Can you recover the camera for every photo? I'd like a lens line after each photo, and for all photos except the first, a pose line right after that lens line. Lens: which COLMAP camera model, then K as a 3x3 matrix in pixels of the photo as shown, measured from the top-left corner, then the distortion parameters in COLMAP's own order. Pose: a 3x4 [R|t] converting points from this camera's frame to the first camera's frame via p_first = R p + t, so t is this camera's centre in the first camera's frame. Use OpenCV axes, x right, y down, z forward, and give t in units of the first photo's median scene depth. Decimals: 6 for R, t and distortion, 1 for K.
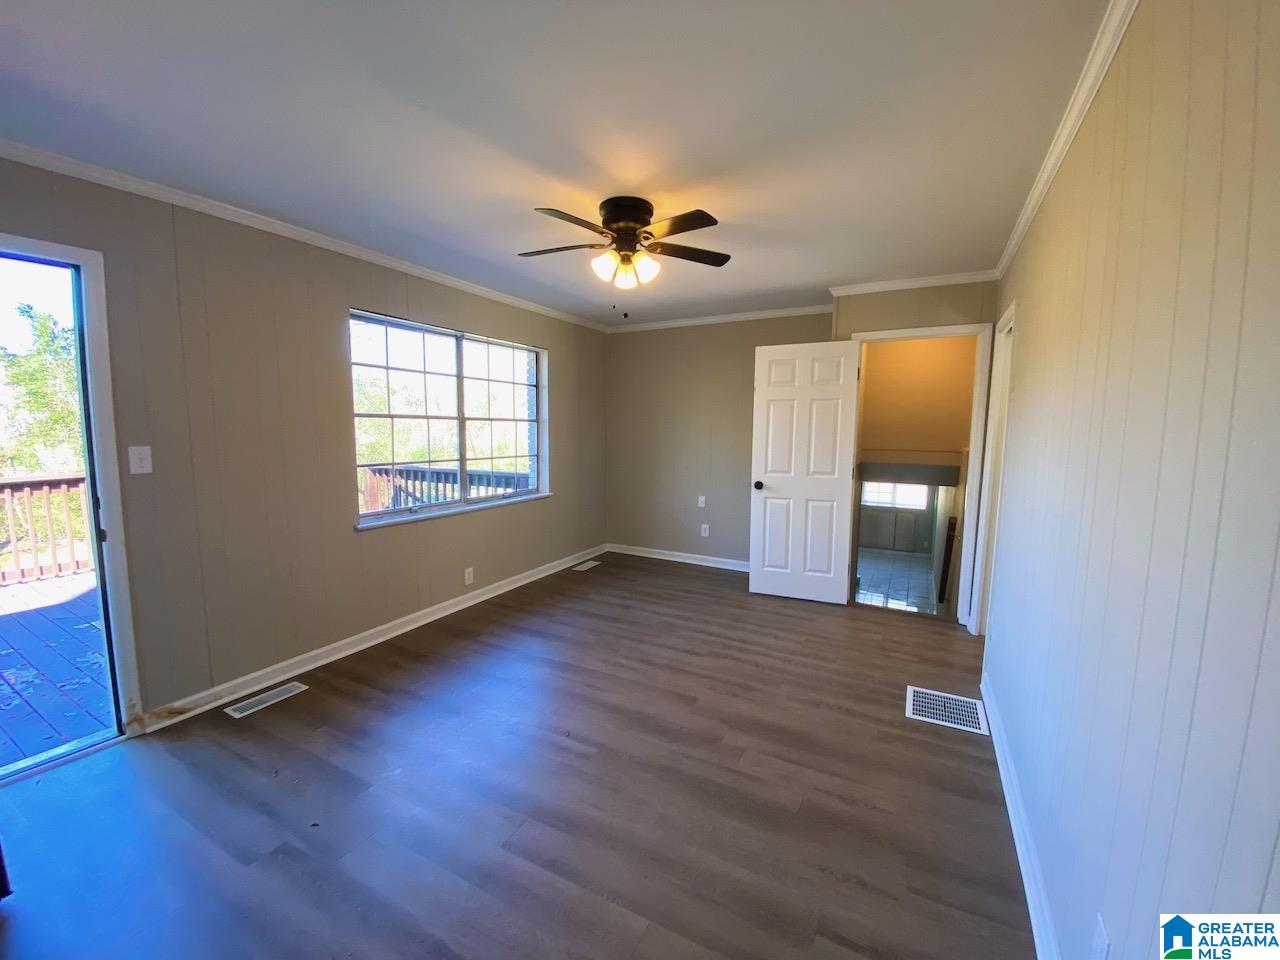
lens RADIAL K [[521.9, 0, 642.4], [0, 521.9, 477.5], [0, 0, 1]] dist [0.027703, -0.000451]
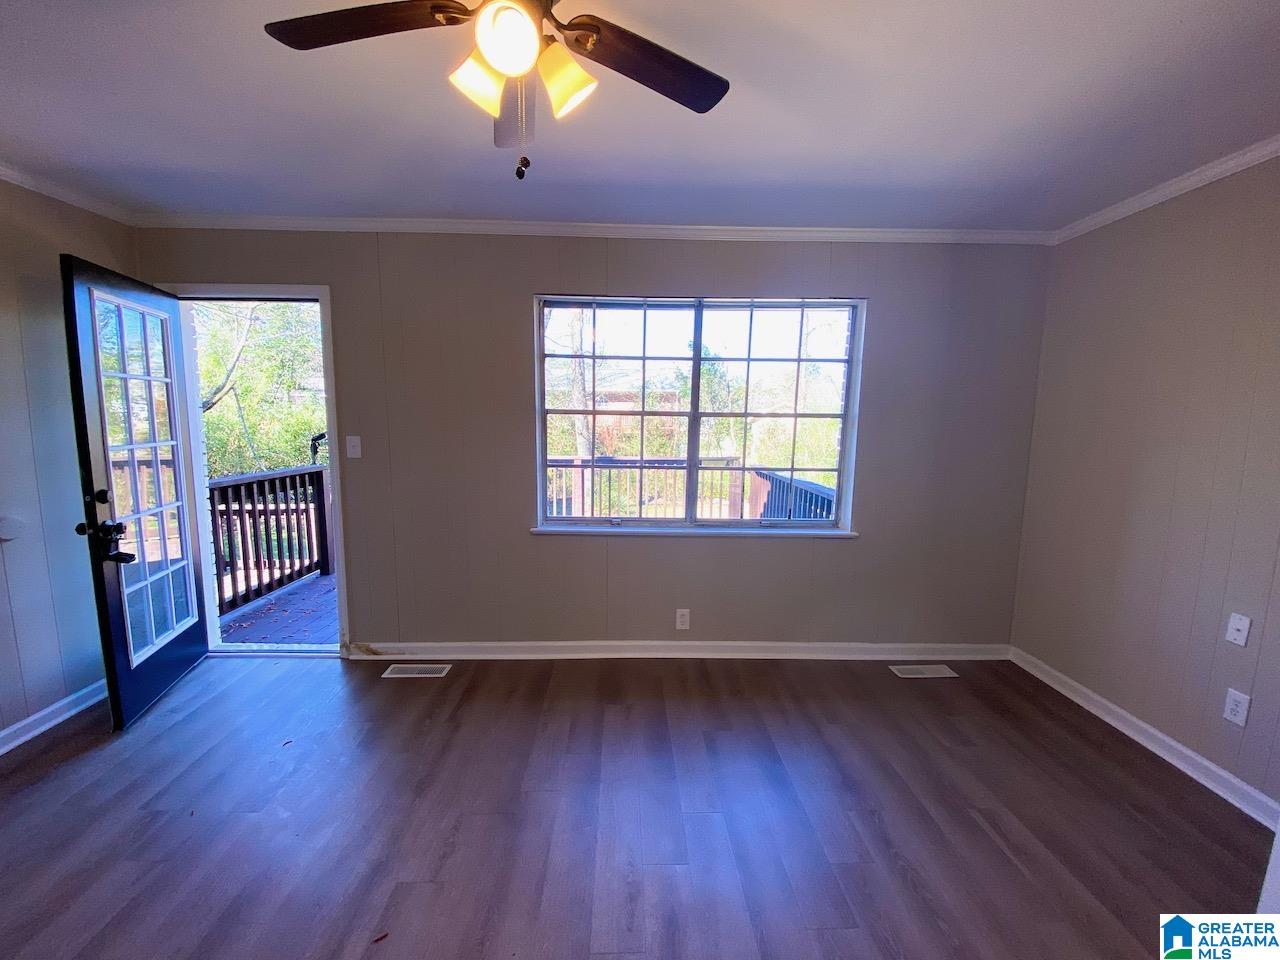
lens RADIAL K [[521.9, 0, 637.8], [0, 521.9, 478.4], [0, 0, 1]] dist [0.027703, -0.000451]
pose [[0.493068, 0.087699, -0.865559, 0.281860], [-0.094159, 0.994441, 0.047120, -0.047088], [0.864880, 0.058267, 0.498585, 0.555412]]
